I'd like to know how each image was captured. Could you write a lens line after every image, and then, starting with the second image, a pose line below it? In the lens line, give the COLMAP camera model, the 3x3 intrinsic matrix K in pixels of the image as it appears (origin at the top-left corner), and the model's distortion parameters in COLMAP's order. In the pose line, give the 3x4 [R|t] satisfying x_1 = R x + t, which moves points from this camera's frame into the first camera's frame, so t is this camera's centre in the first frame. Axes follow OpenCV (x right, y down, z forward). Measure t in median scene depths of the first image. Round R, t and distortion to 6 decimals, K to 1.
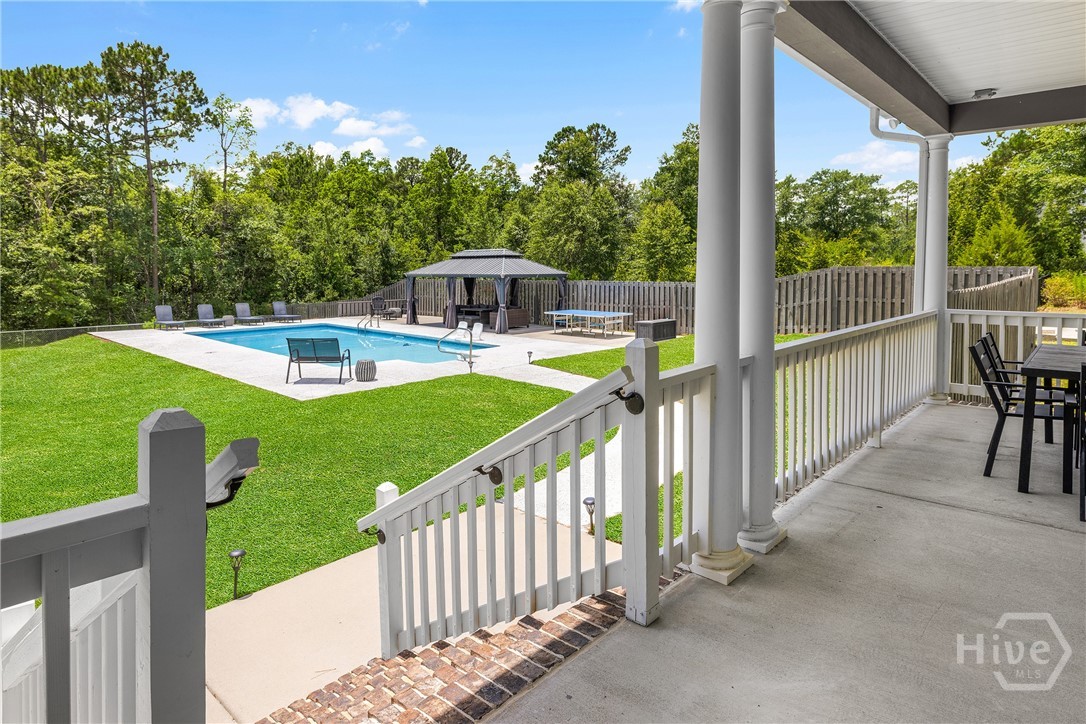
lens RADIAL K [[647.1, 0, 541.1], [0, 647.1, 282.3], [0, 0, 1]] dist [0.000089, -0.000139]
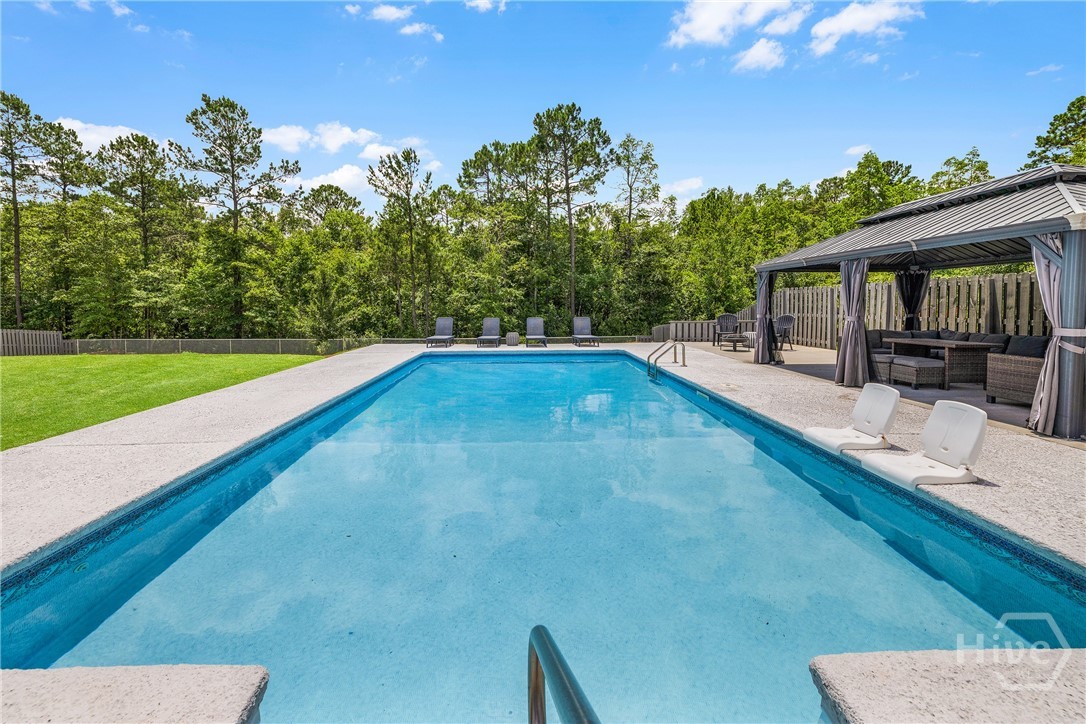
lens RADIAL K [[476.3, 0, 515.8], [0, 476.3, 319.8], [0, 0, 1]] dist [0.003844, 0.000398]
pose [[0.696510, 0.020914, -0.717242, -0.032380], [-0.009977, 0.999761, 0.019464, 0.012007], [0.717478, -0.006401, 0.696552, 0.292148]]
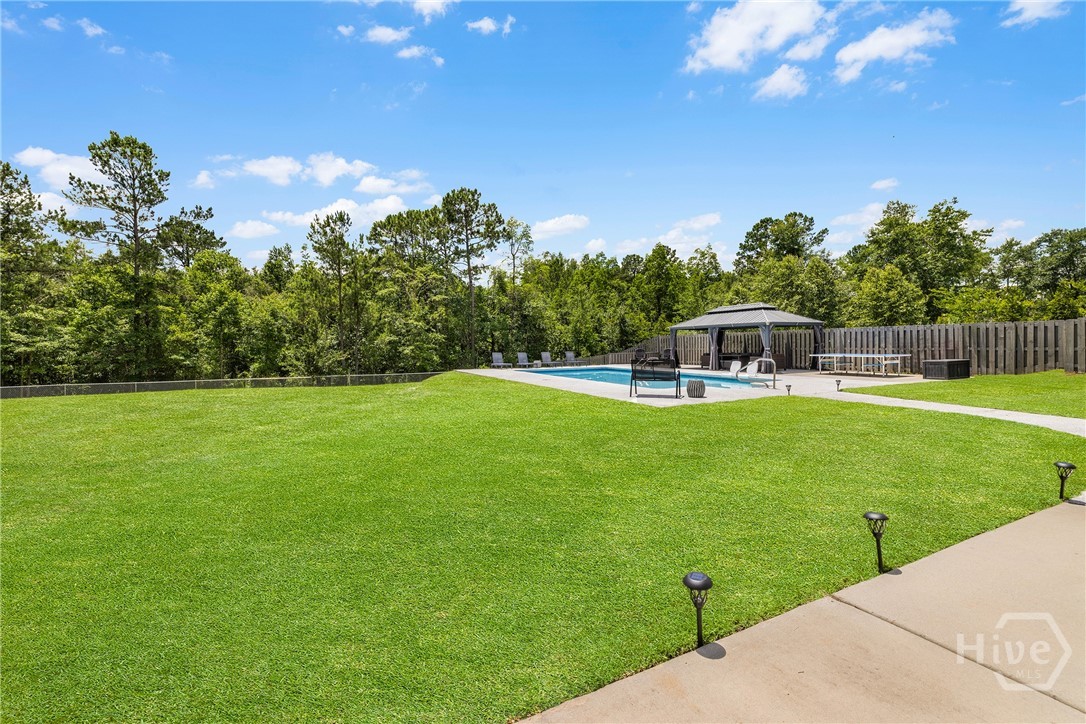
lens RADIAL K [[476.3, 0, 531.9], [0, 476.3, 346.8], [0, 0, 1]] dist [0.003844, 0.000398]
pose [[0.928843, -0.009027, -0.370365, -0.056544], [0.003638, 0.999877, -0.015247, 0.018205], [0.370457, 0.012815, 0.928761, 0.023206]]
